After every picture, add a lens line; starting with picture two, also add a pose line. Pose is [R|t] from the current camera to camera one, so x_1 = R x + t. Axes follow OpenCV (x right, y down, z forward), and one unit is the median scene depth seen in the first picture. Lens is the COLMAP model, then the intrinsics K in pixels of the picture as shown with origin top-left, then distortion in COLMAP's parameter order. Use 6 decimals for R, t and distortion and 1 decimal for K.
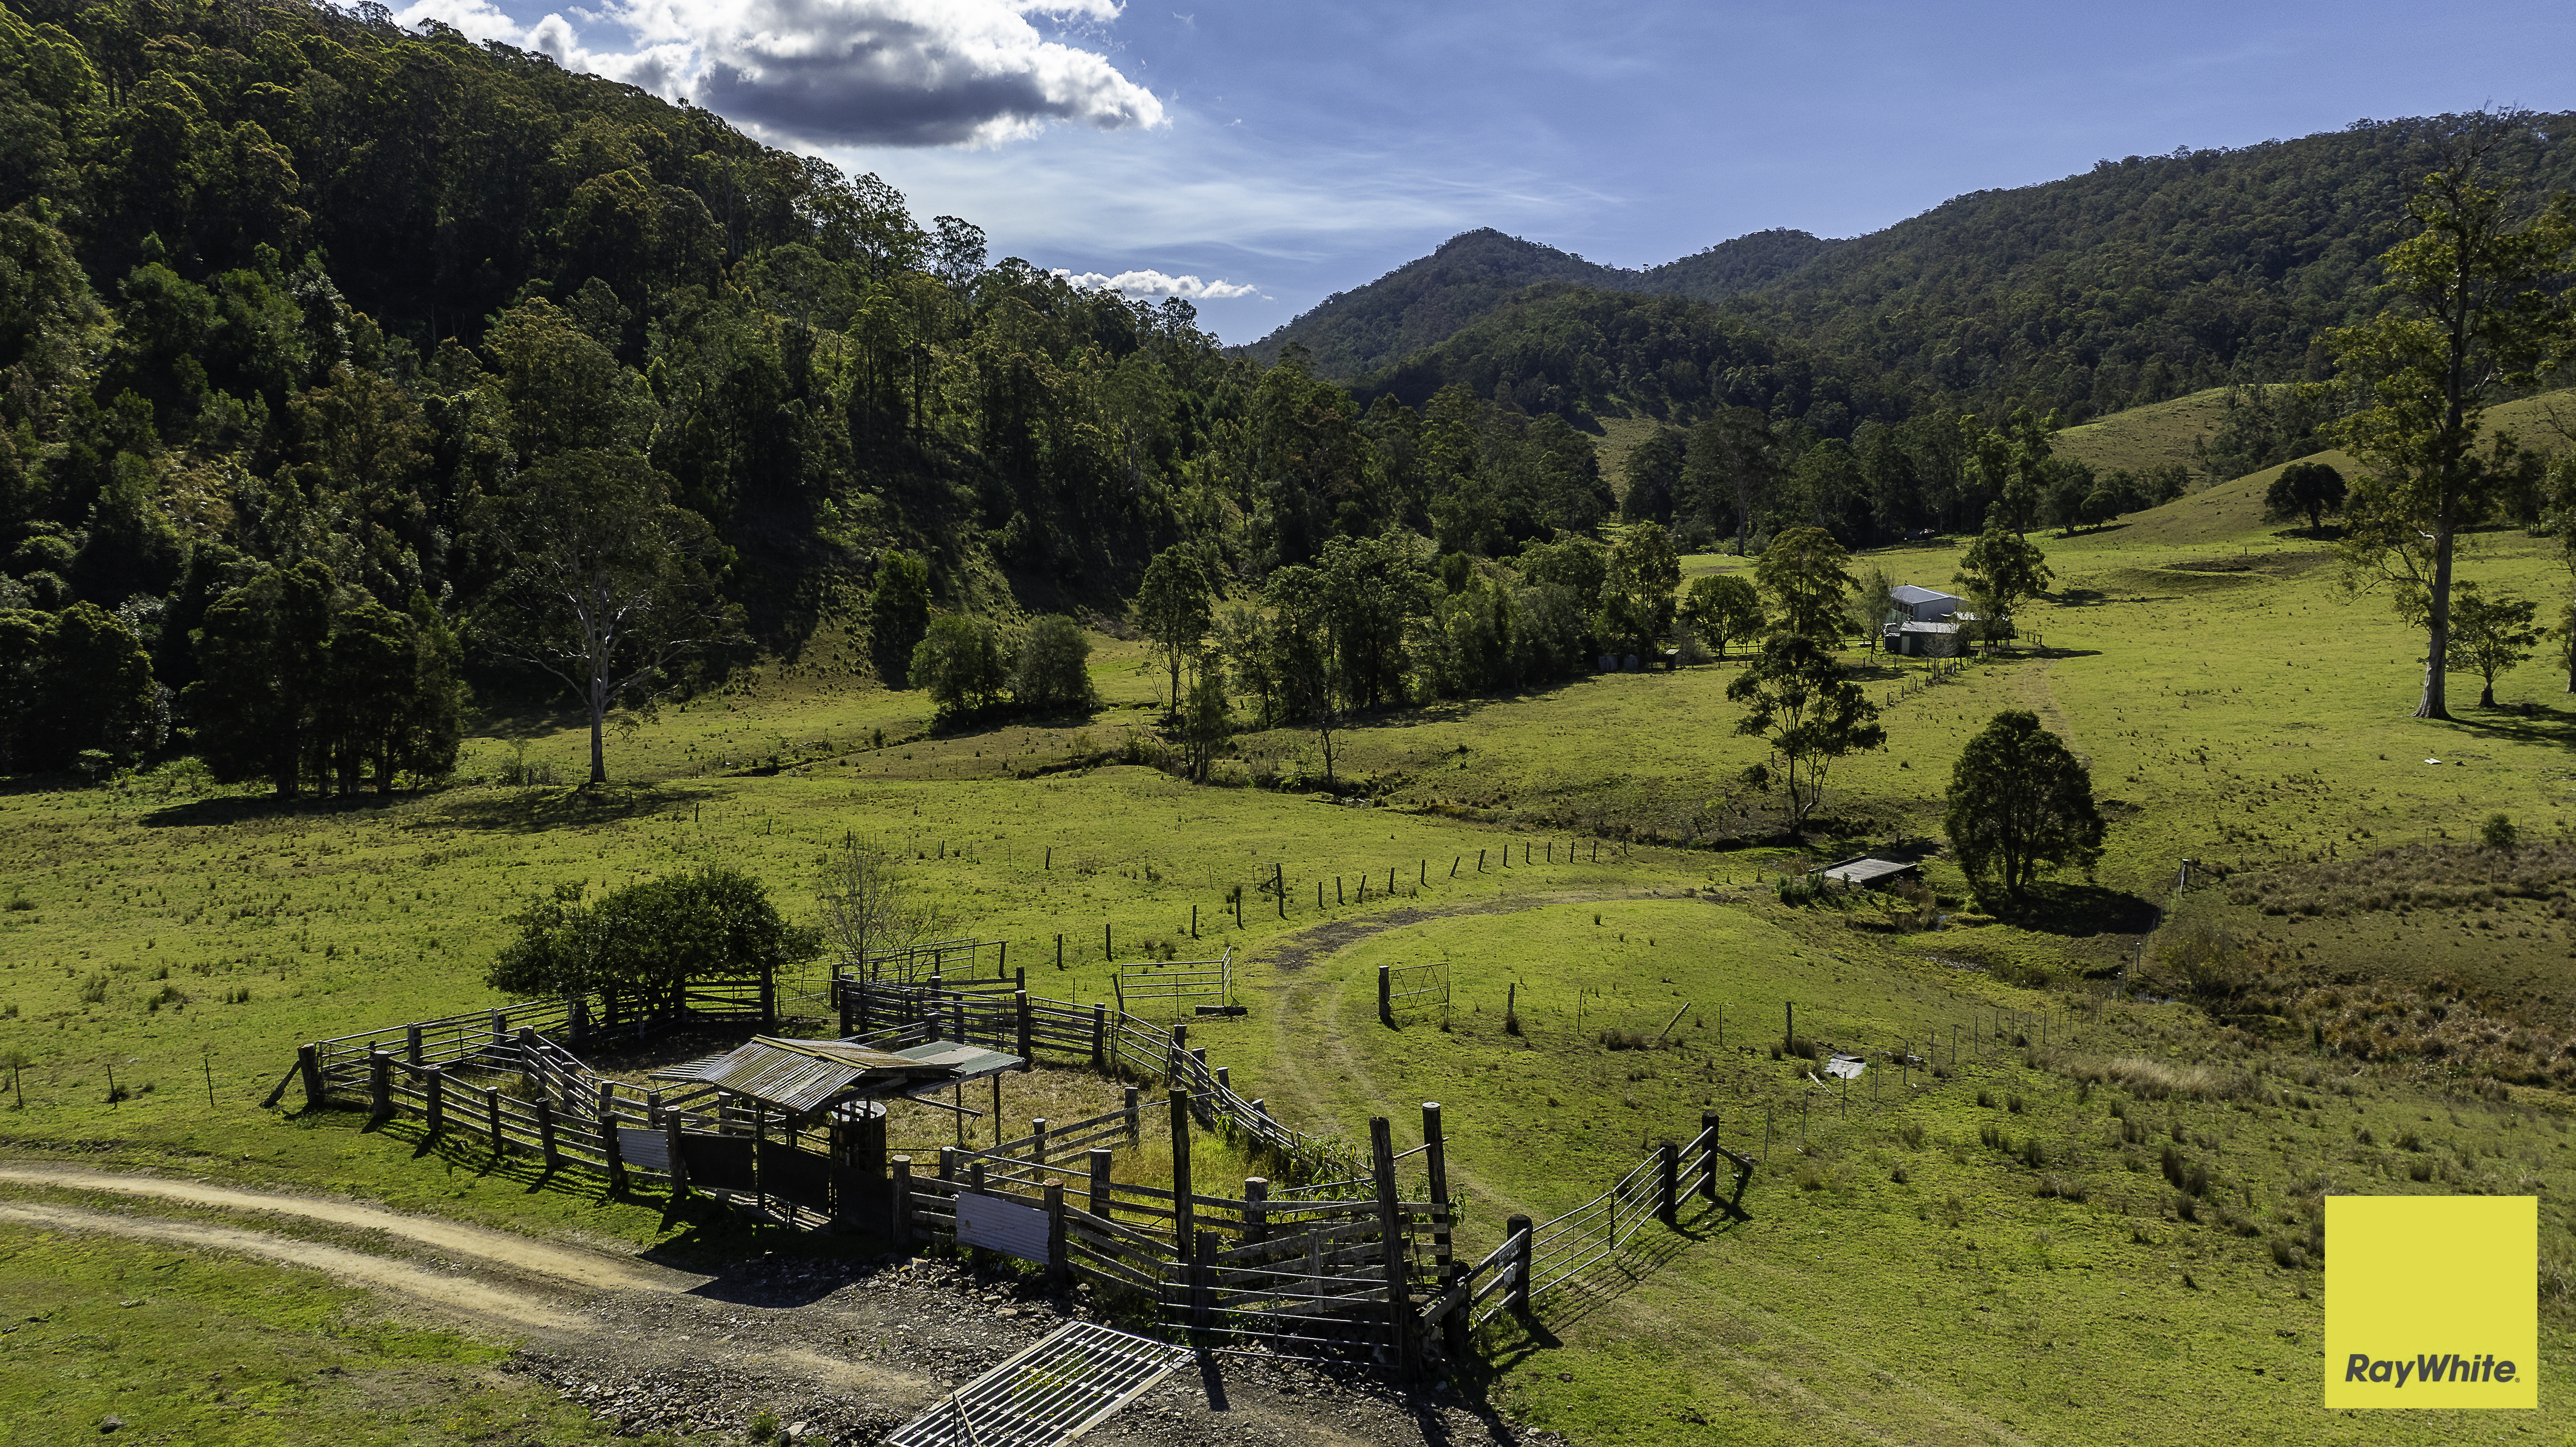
lens RADIAL K [[1819.7, 0, 1292.1], [0, 1819.7, 716.7], [0, 0, 1]] dist [-0.022182, 0.027343]
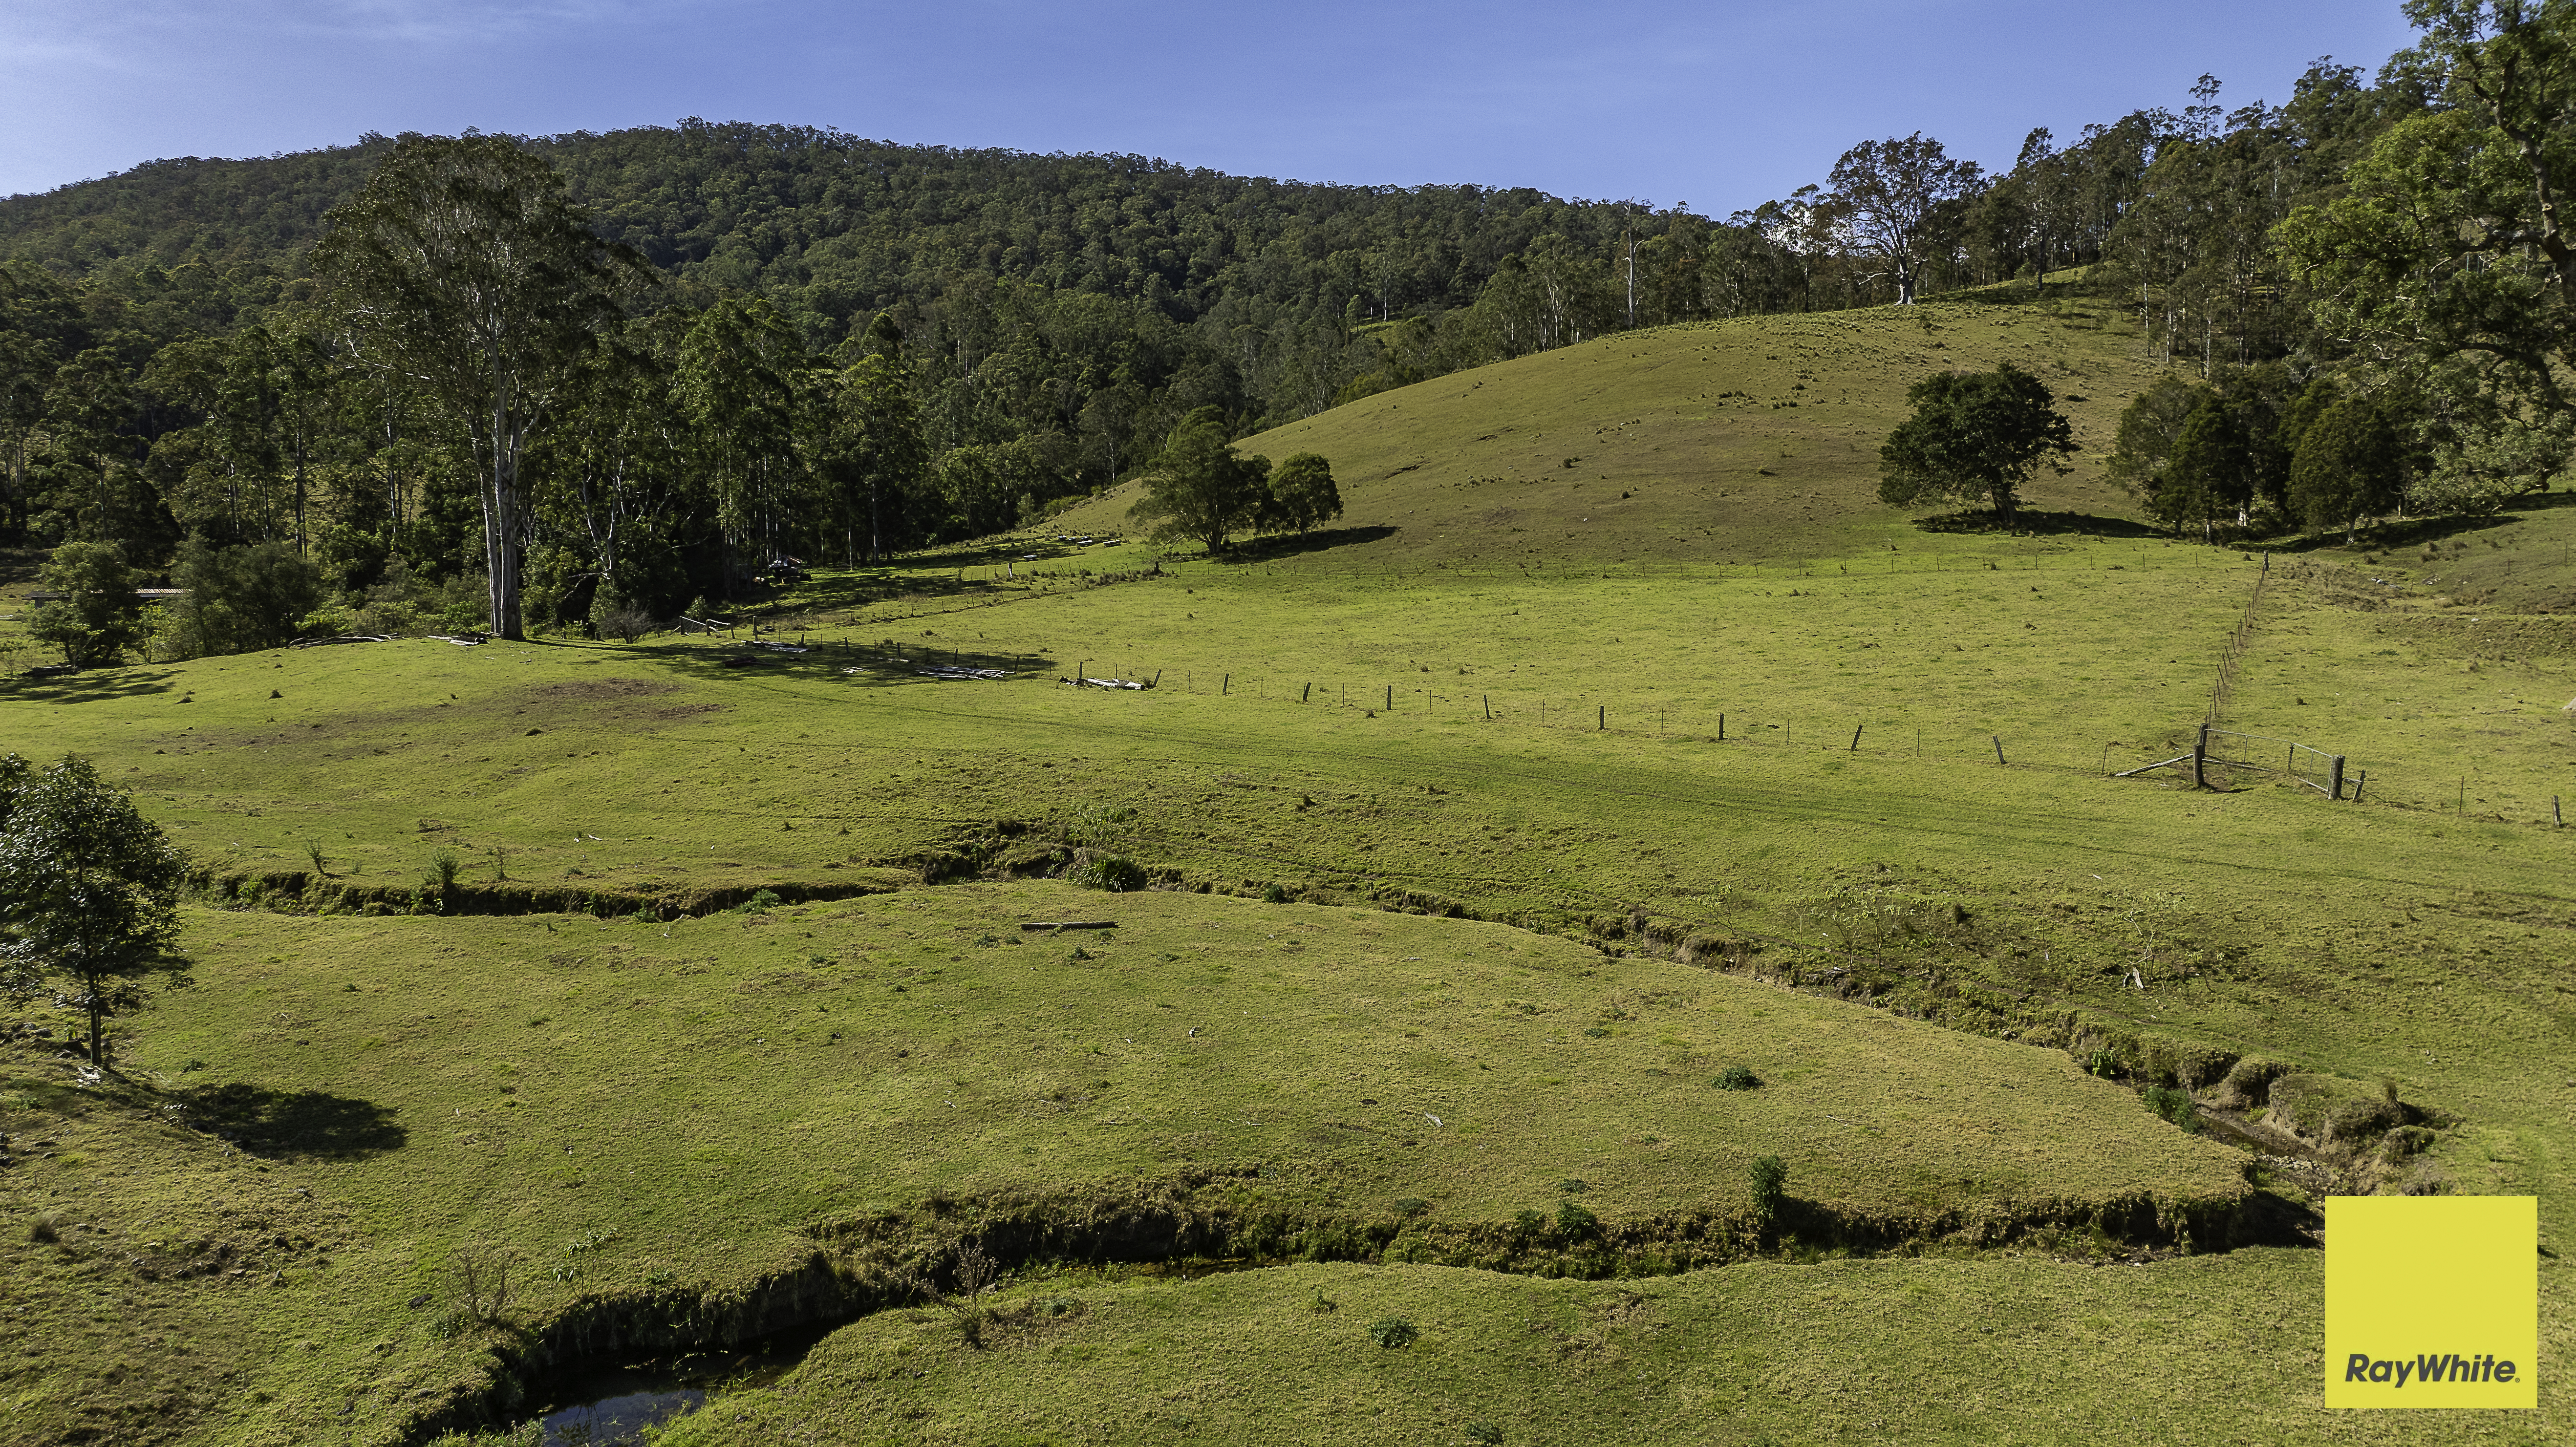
lens RADIAL K [[1819.7, 0, 1282.6], [0, 1819.7, 723.9], [0, 0, 1]] dist [-0.022182, 0.027343]
pose [[0.603048, -0.084499, 0.793217, 0.167512], [0.105167, 0.994116, 0.025946, -0.135660], [-0.790742, 0.067774, 0.608386, 1.387033]]
